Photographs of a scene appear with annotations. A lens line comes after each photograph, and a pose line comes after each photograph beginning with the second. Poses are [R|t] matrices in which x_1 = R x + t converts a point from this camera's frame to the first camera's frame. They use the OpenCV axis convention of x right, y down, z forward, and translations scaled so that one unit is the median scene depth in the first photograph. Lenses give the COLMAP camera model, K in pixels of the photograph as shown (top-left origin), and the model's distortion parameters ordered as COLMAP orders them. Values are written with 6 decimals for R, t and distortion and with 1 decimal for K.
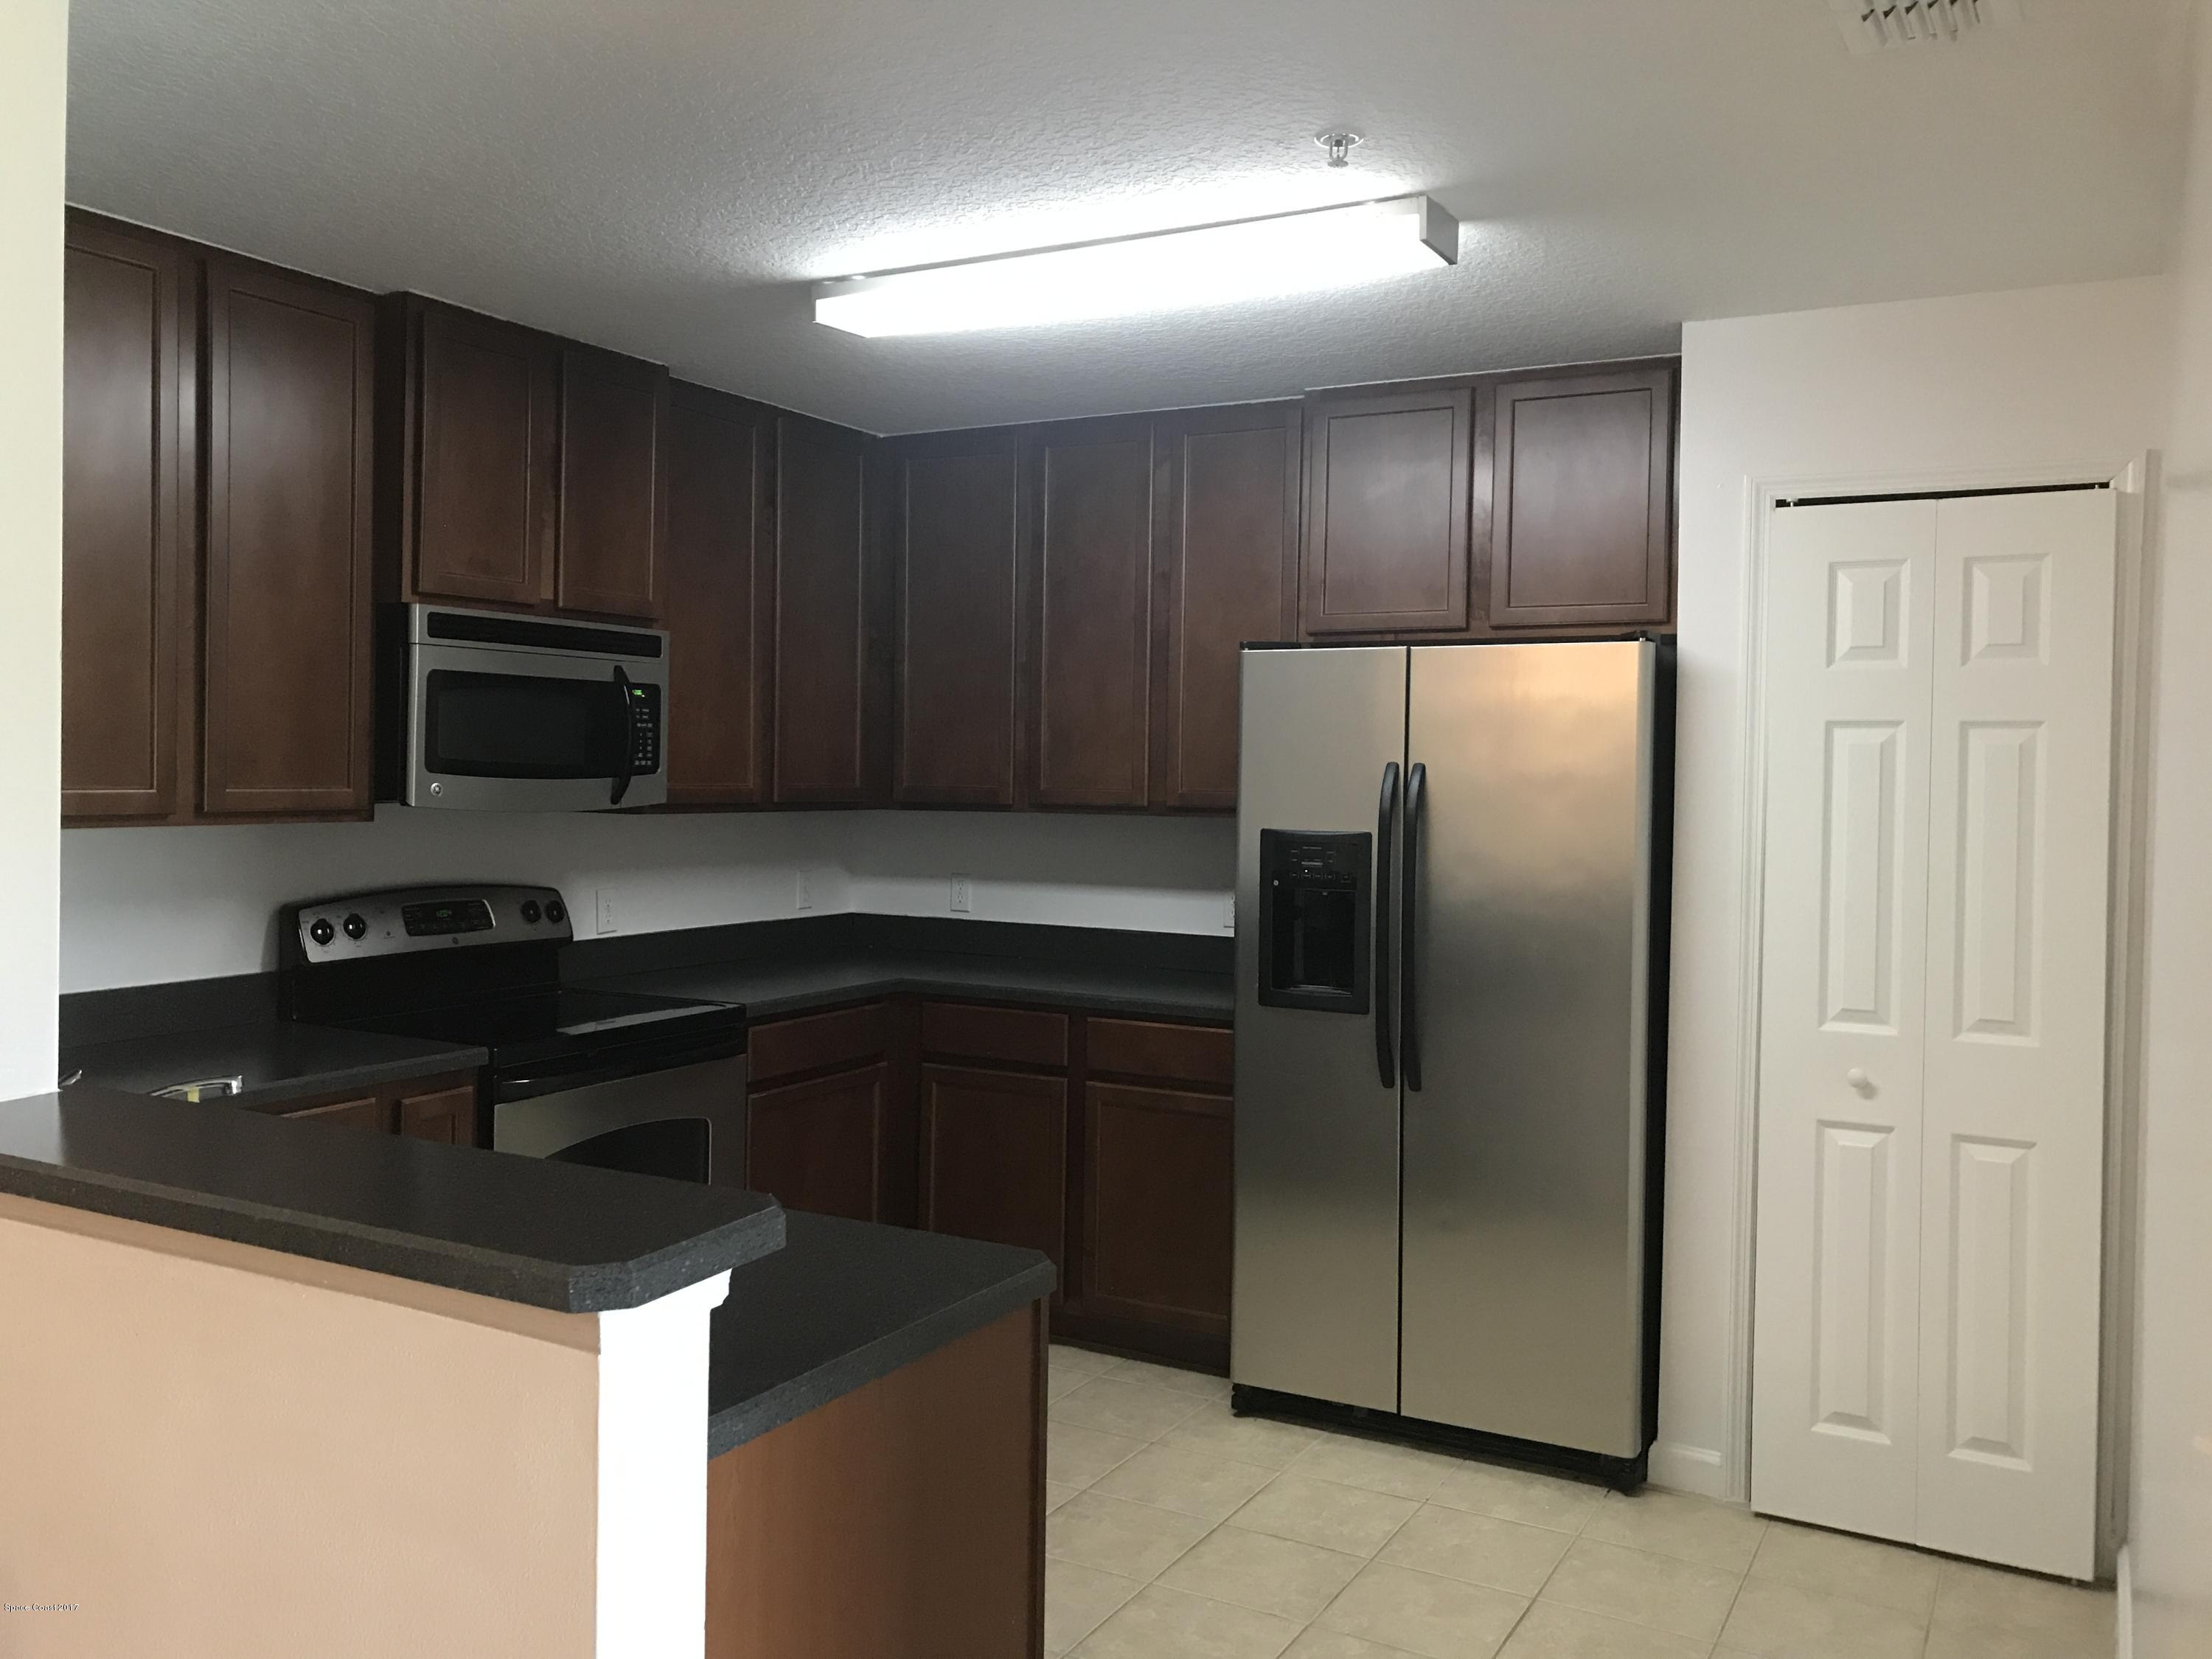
lens RADIAL K [[1808.5, 0, 1106.0], [0, 1808.5, 829.5], [0, 0, 1]] dist [0.089697, -0.119021]
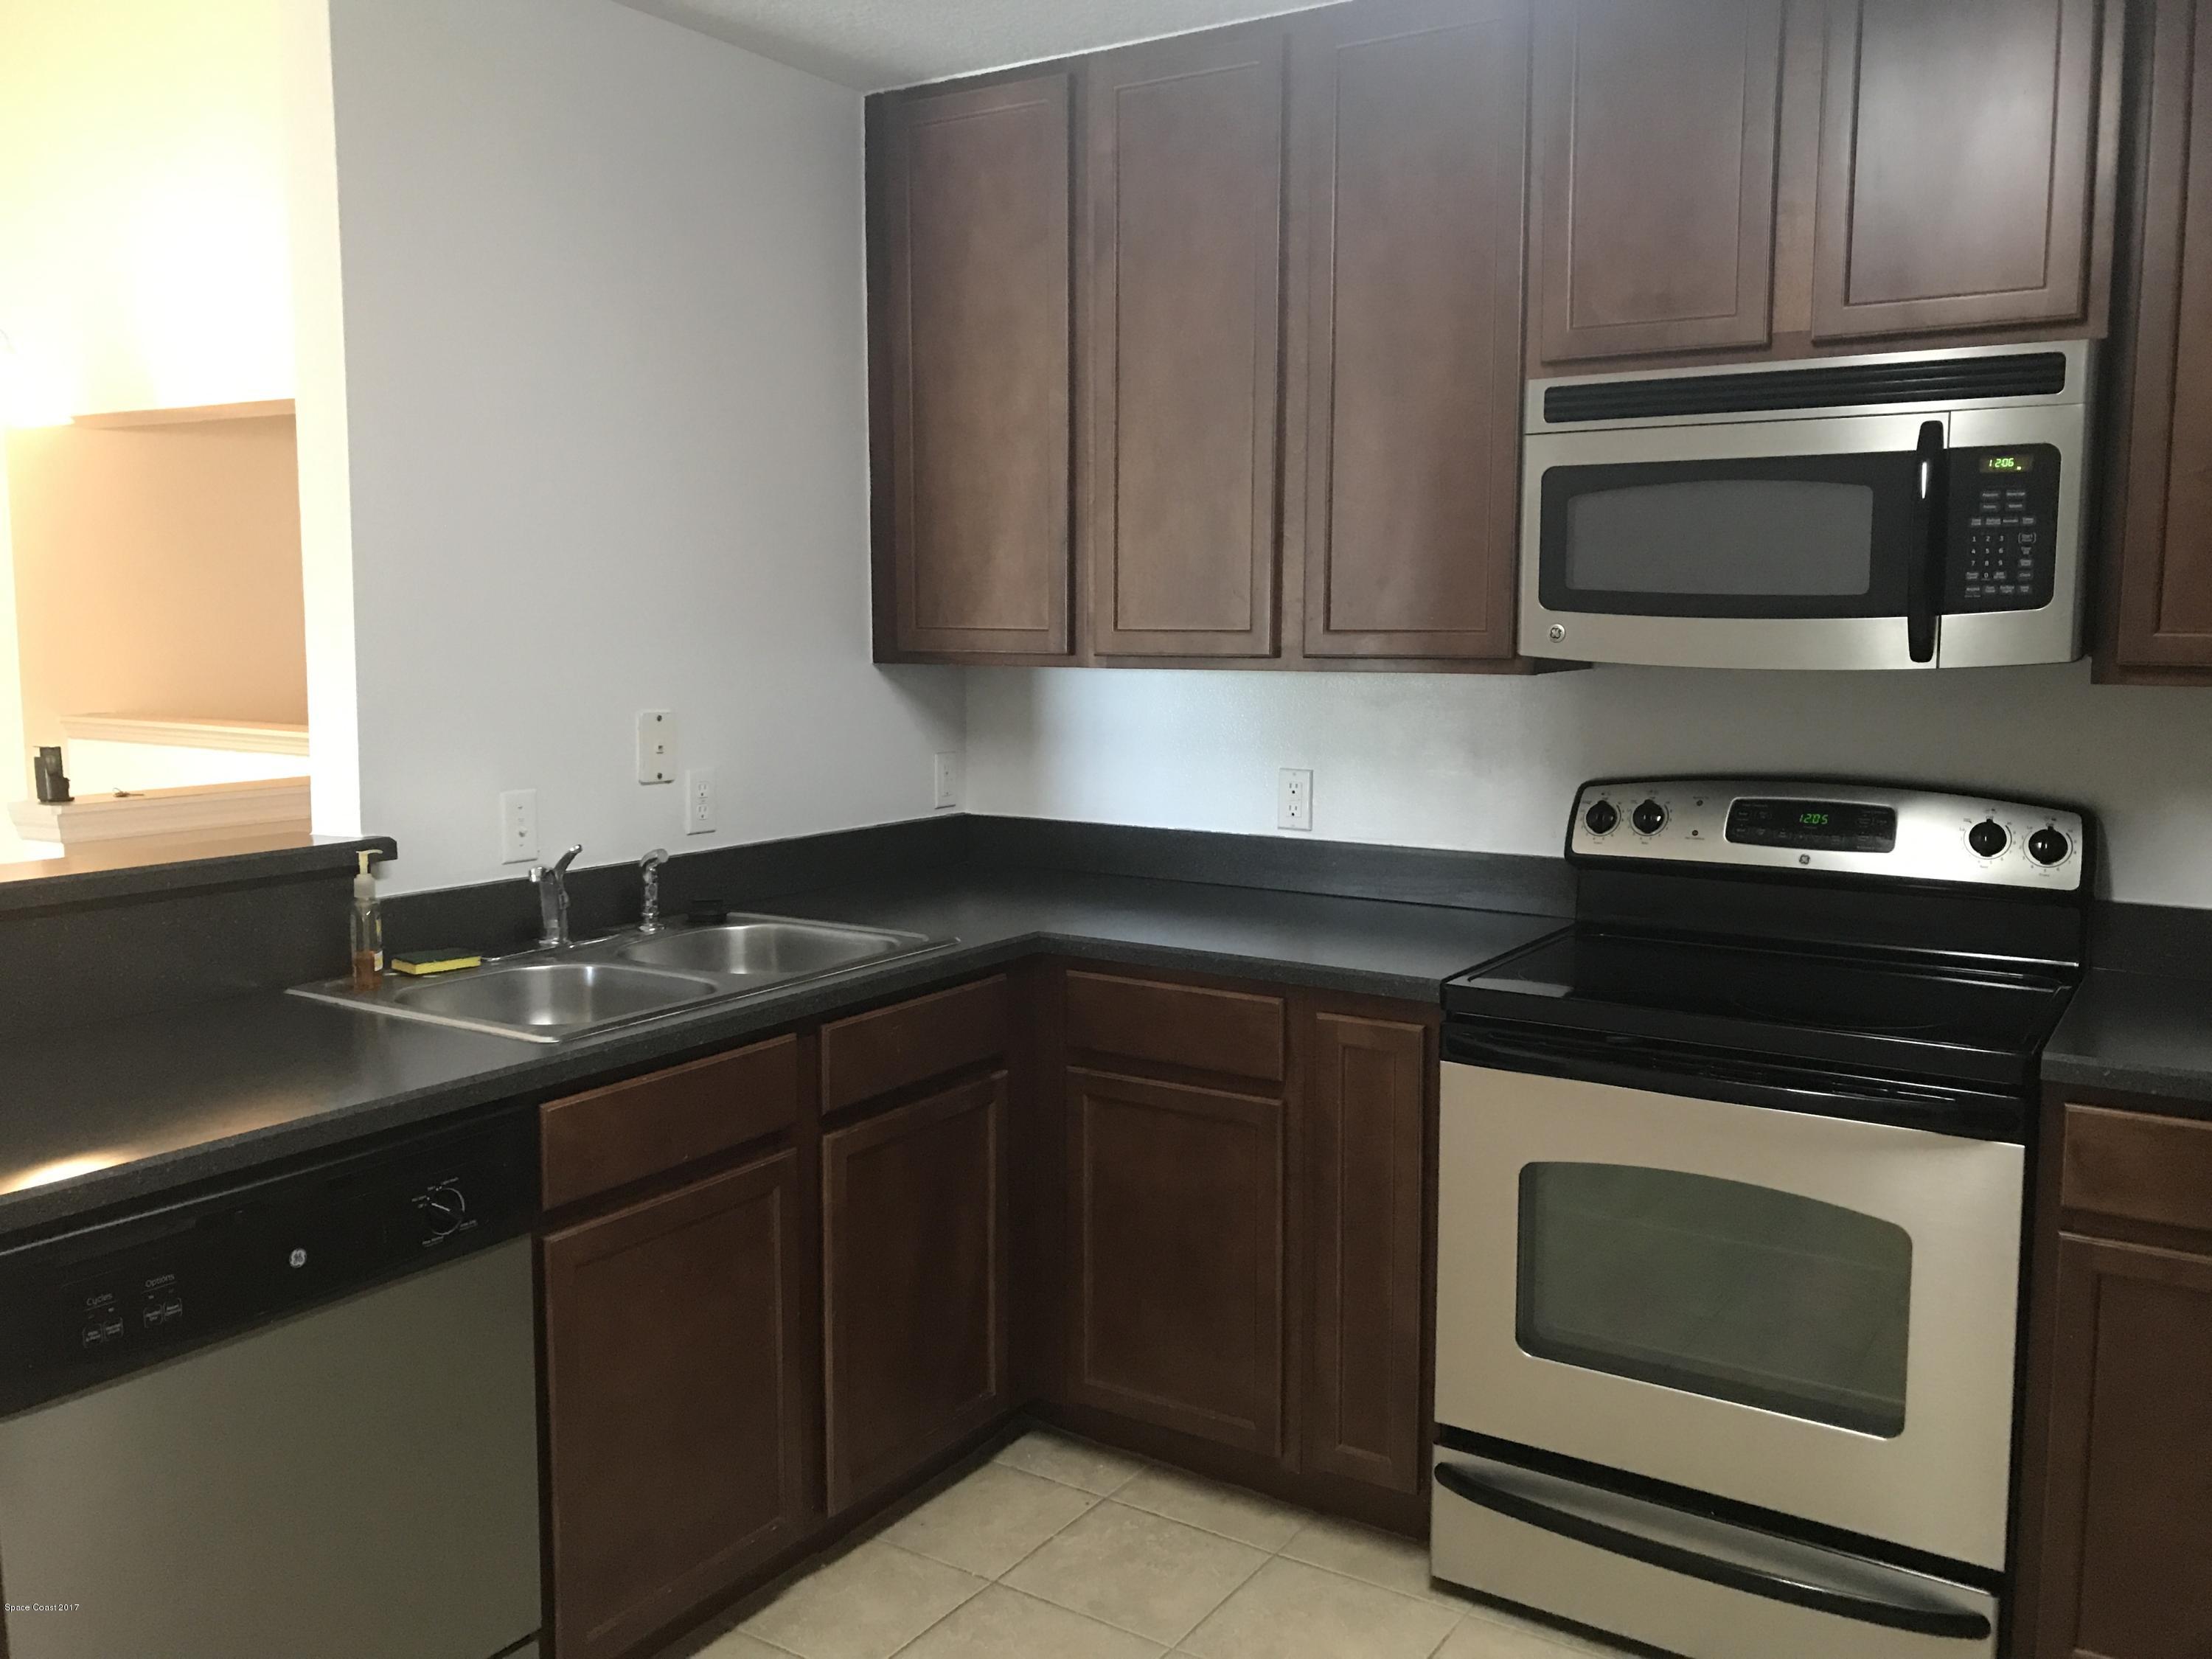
lens RADIAL K [[1808.5, 0, 1106.0], [0, 1808.5, 829.5], [0, 0, 1]] dist [0.089697, -0.119021]
pose [[-0.050254, 0.102042, -0.993510, 0.329960], [-0.040307, 0.993749, 0.104106, -0.010869], [0.997923, 0.045278, -0.045827, 0.754018]]
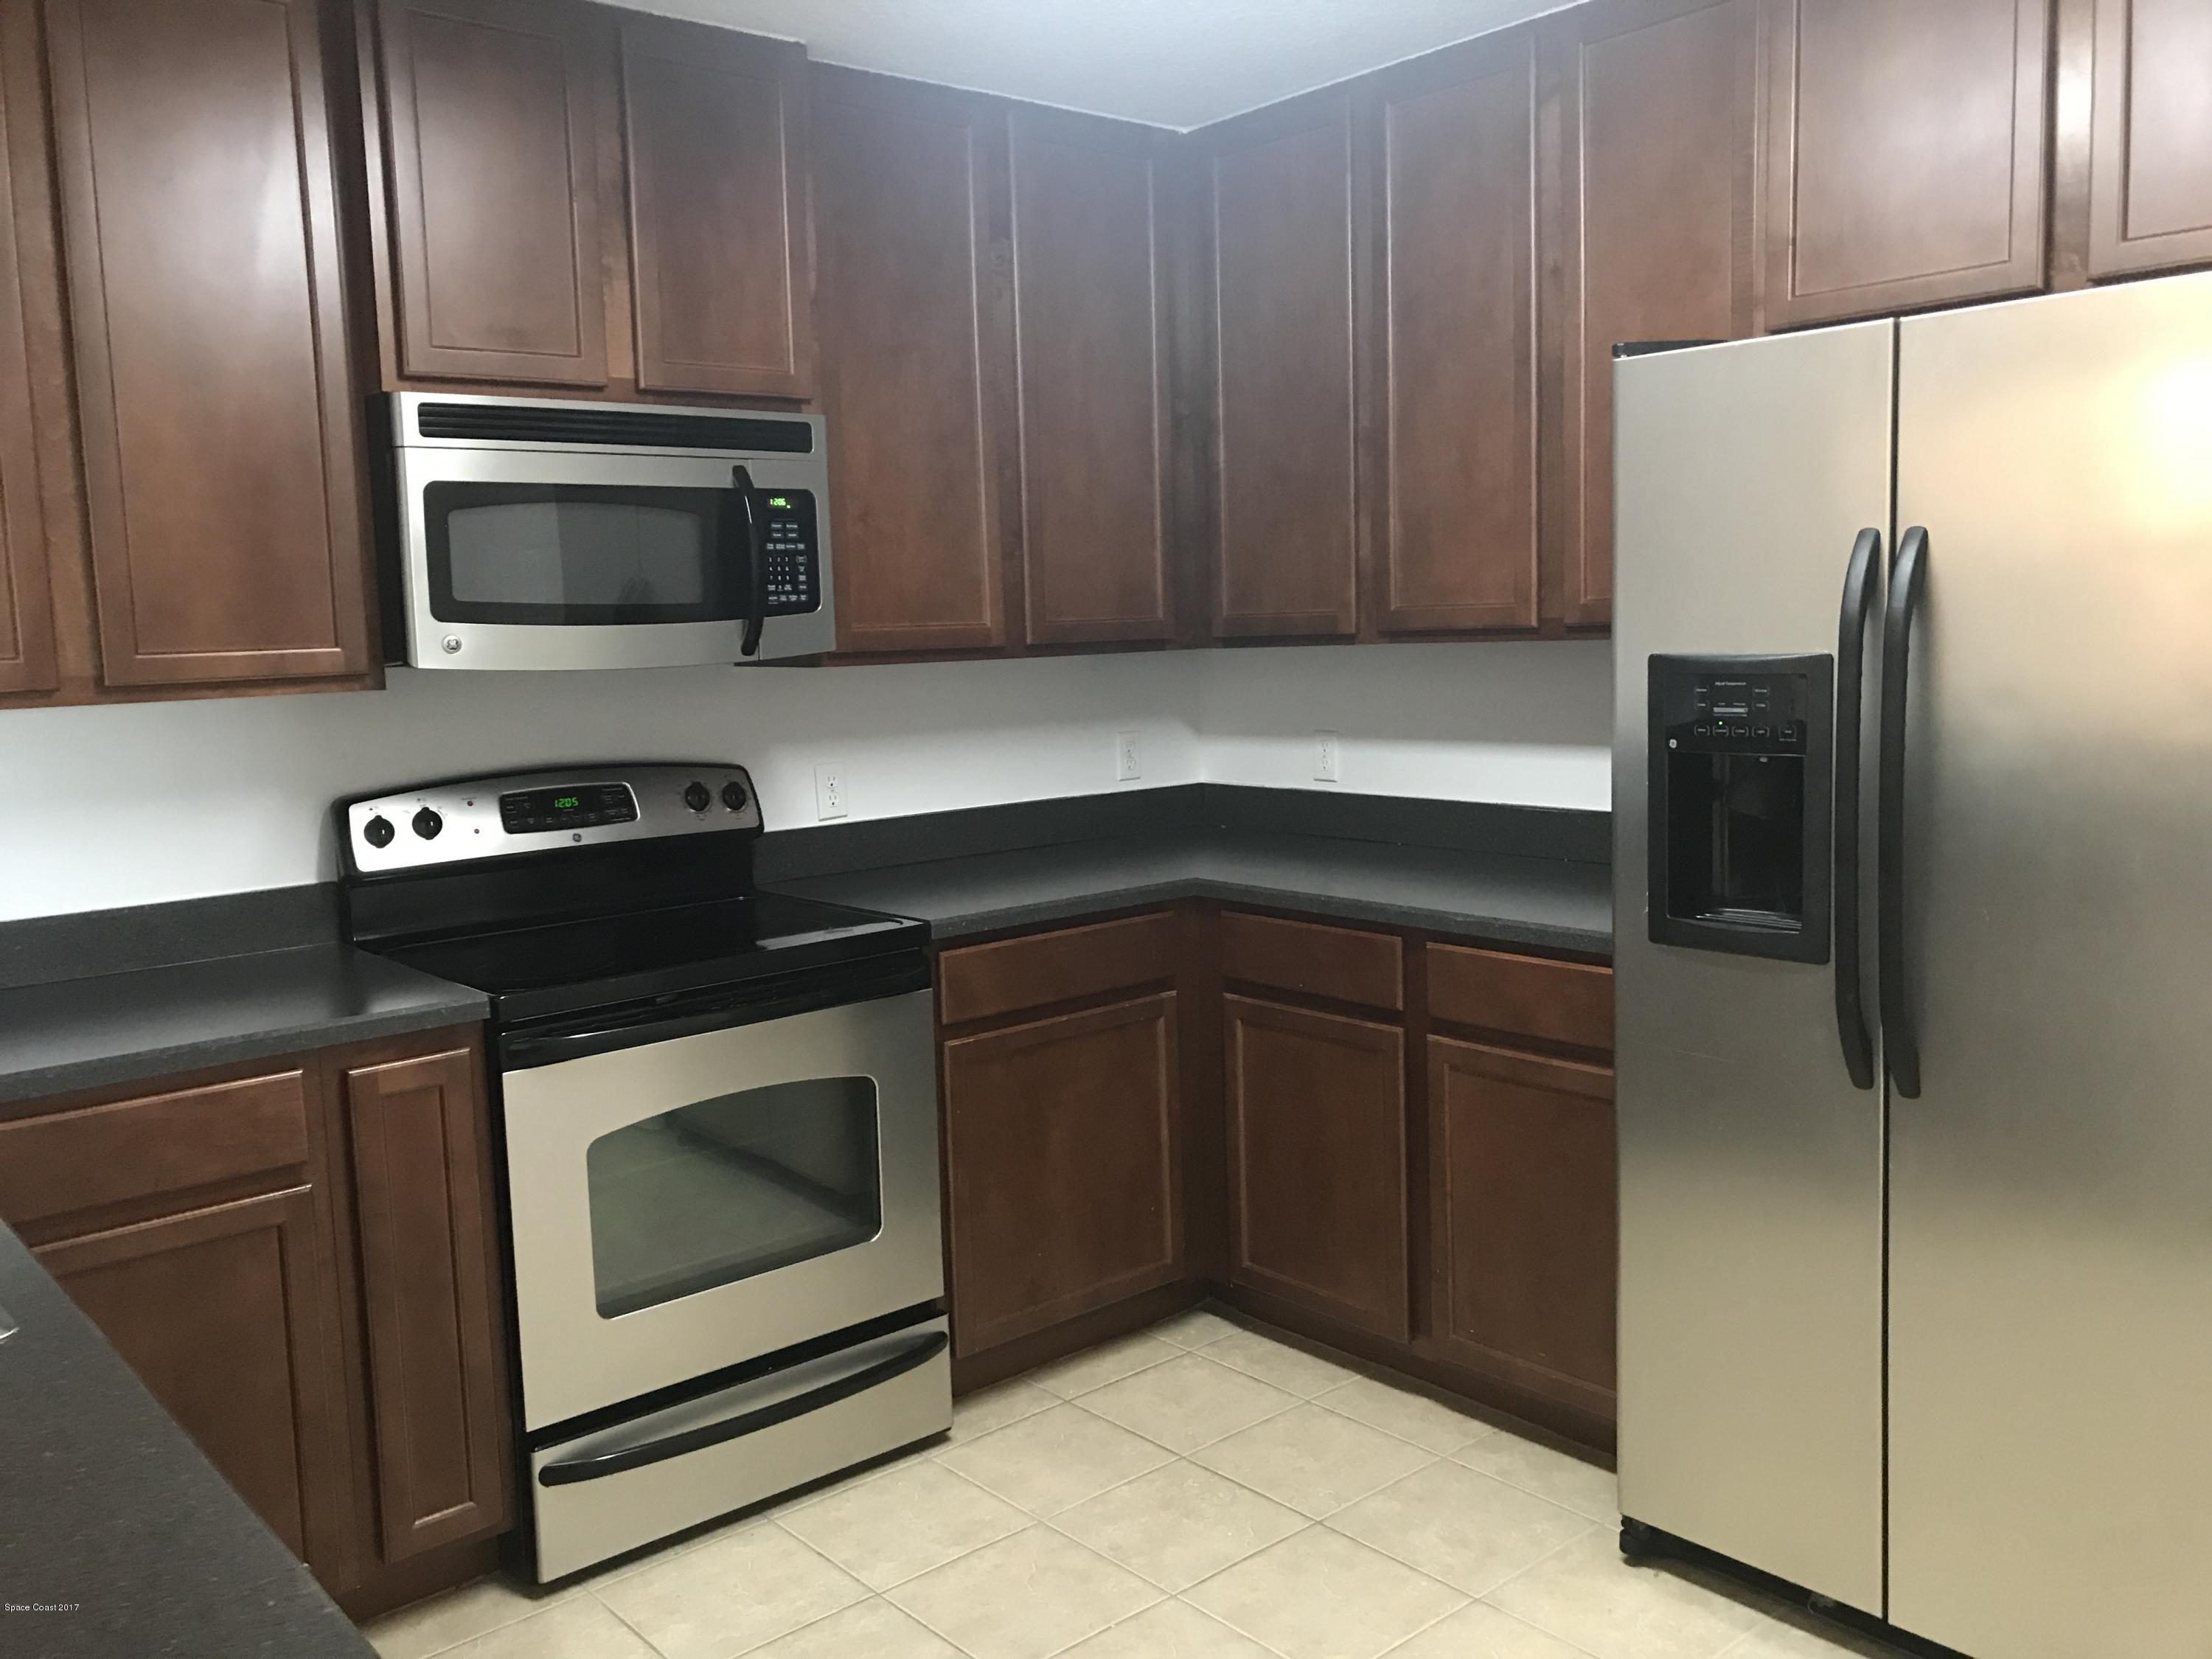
lens RADIAL K [[1808.5, 0, 1106.0], [0, 1808.5, 829.5], [0, 0, 1]] dist [0.089697, -0.119021]
pose [[0.933950, -0.003284, -0.357388, 0.130662], [0.034780, 0.996047, 0.081735, 0.001489], [0.355707, -0.088766, 0.930373, 0.346623]]
